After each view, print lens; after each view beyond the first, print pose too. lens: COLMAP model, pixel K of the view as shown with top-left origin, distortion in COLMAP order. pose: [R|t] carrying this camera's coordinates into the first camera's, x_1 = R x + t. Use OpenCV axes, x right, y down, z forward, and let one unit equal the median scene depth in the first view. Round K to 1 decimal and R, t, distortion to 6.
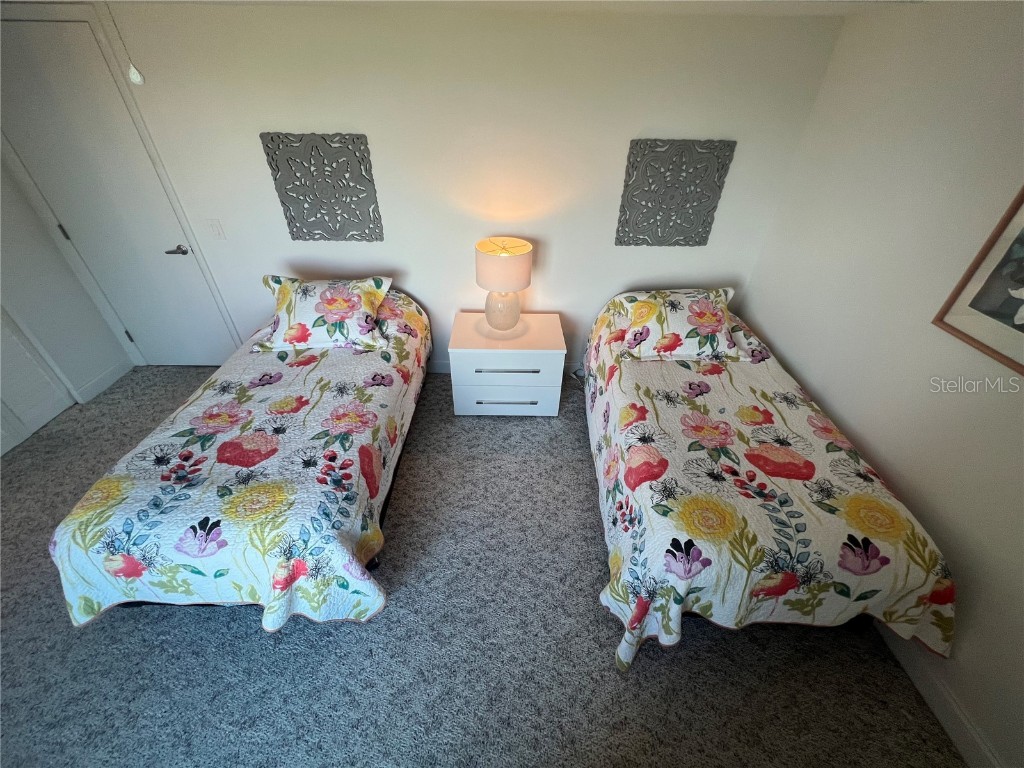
lens RADIAL K [[410.4, 0, 513.2], [0, 410.4, 385.3], [0, 0, 1]] dist [-0.001728, 0.000767]
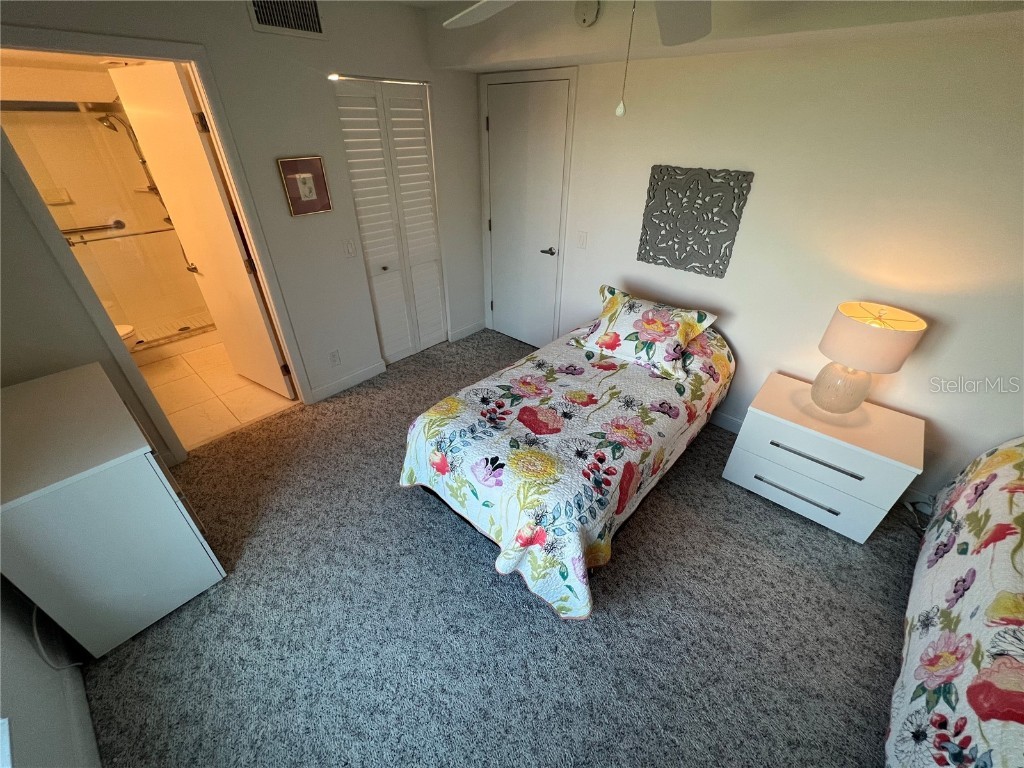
lens RADIAL K [[410.4, 0, 513.0], [0, 410.4, 385.4], [0, 0, 1]] dist [-0.001728, 0.000767]
pose [[0.745783, 0.354158, -0.564252, -0.062796], [-0.394958, 0.917133, 0.053623, 0.026973], [0.536485, 0.182865, 0.823859, -0.015839]]
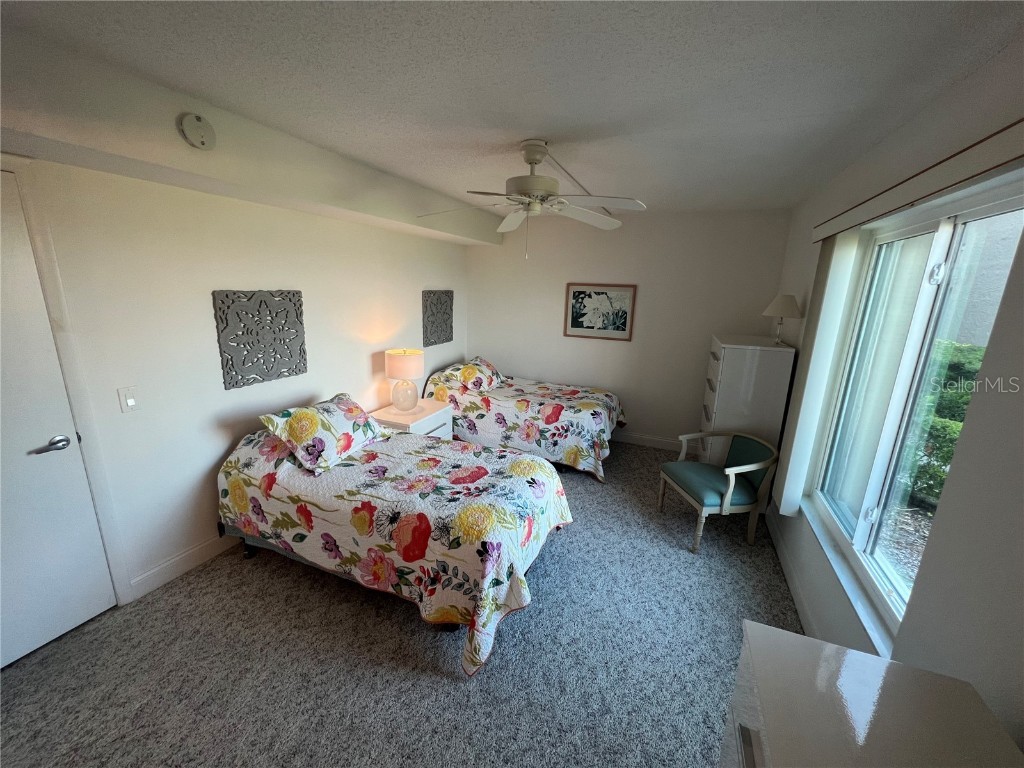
lens RADIAL K [[410.4, 0, 512.5], [0, 410.4, 386.3], [0, 0, 1]] dist [-0.001728, 0.000767]
pose [[0.380151, -0.224752, 0.897202, -1.384756], [0.527047, 0.849772, -0.010443, -0.005055], [-0.760070, 0.476838, 0.441497, 0.093982]]
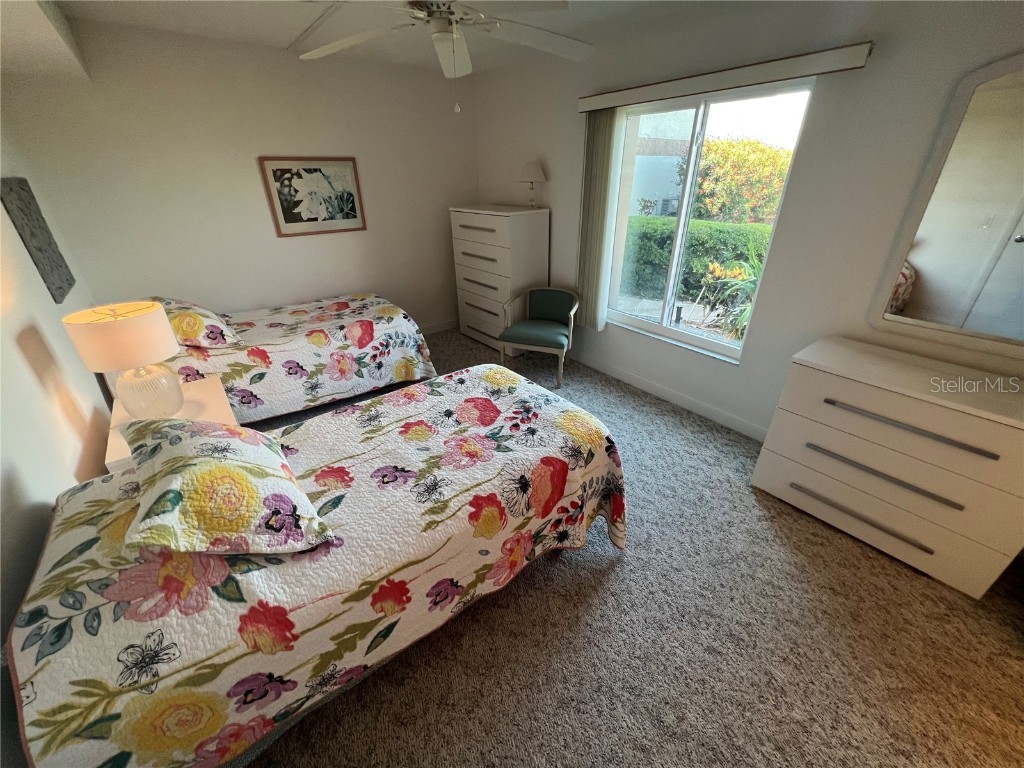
lens RADIAL K [[410.4, 0, 513.9], [0, 410.4, 386.1], [0, 0, 1]] dist [-0.001728, 0.000767]
pose [[-0.615063, -0.376100, 0.692999, -1.147453], [0.466774, 0.534668, 0.704451, -0.498667], [-0.635468, 0.756755, -0.153301, 0.824345]]
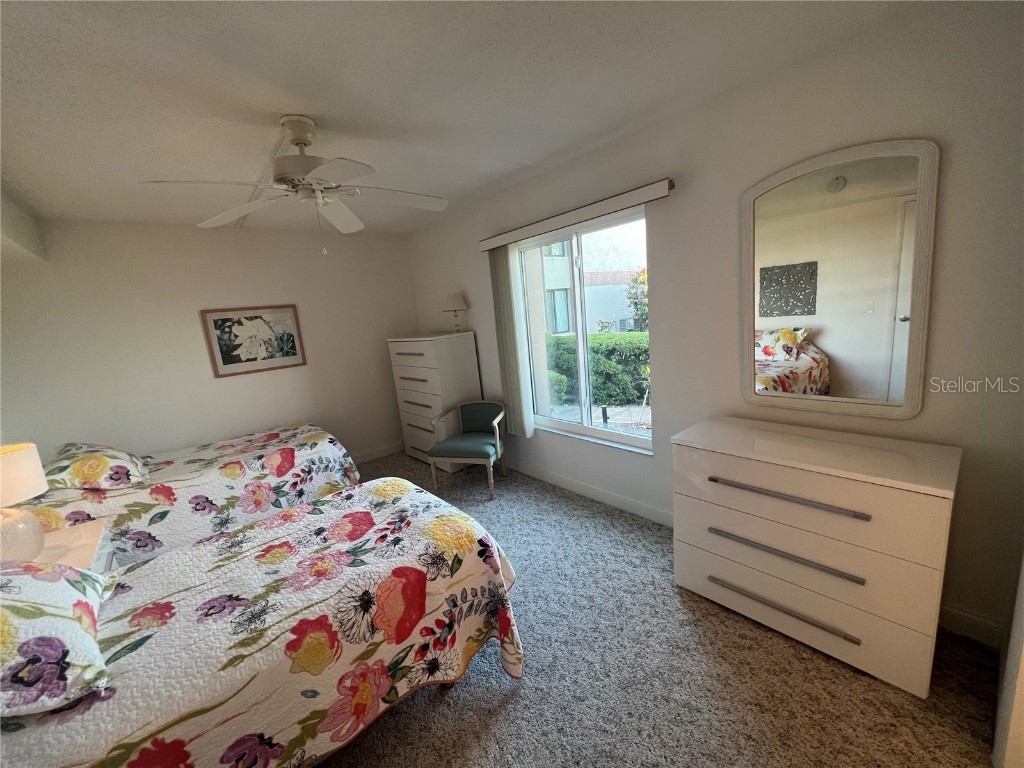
lens RADIAL K [[410.4, 0, 514.6], [0, 410.4, 385.3], [0, 0, 1]] dist [-0.001728, 0.000767]
pose [[-0.645870, -0.097553, 0.757189, -1.328725], [0.517076, 0.673788, 0.527865, -0.345174], [-0.561680, 0.732456, -0.384737, 0.703351]]
